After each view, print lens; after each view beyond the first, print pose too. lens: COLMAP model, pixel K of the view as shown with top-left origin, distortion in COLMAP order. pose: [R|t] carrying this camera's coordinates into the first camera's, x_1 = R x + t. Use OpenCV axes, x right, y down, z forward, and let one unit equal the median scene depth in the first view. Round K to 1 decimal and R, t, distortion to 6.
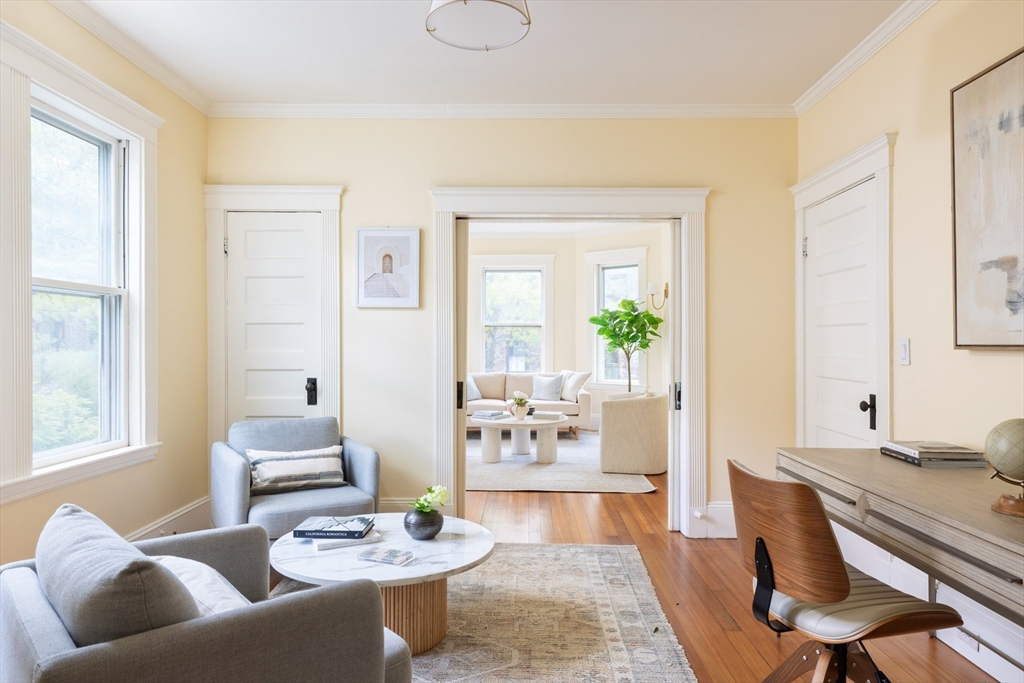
lens RADIAL K [[647.5, 0, 505.8], [0, 647.5, 344.3], [0, 0, 1]] dist [0.003081, 0.000042]
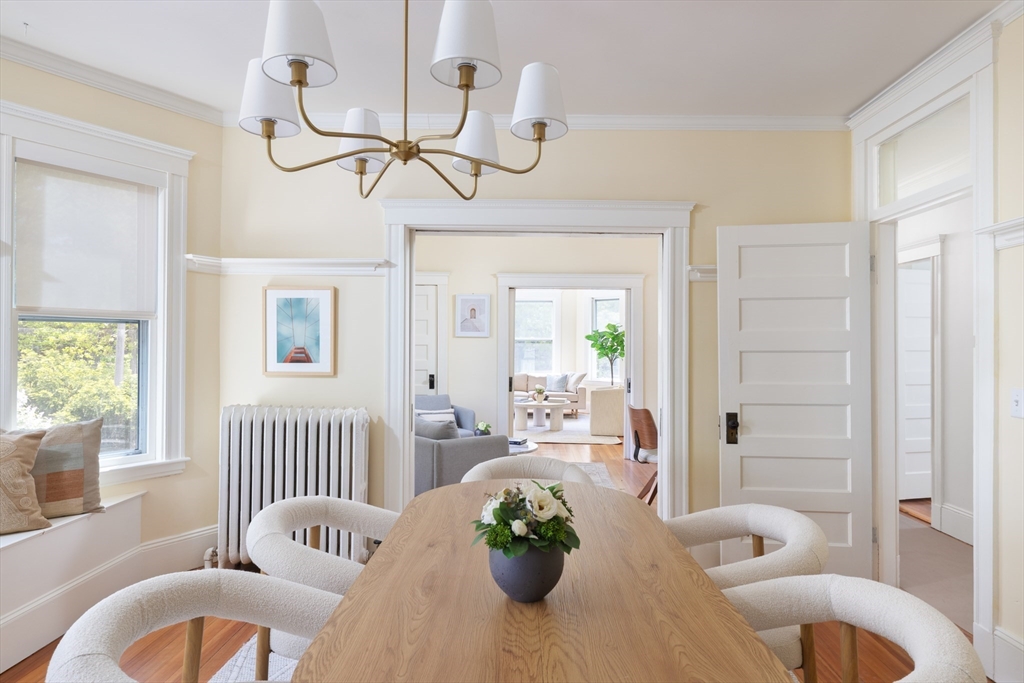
lens RADIAL K [[607.1, 0, 517.0], [0, 607.1, 337.2], [0, 0, 1]] dist [0.002312, 0.000130]
pose [[0.999982, 0.005515, 0.002446, -0.031529], [-0.005473, 0.999844, -0.016793, -0.014472], [-0.002538, 0.016780, 0.999856, -0.398926]]
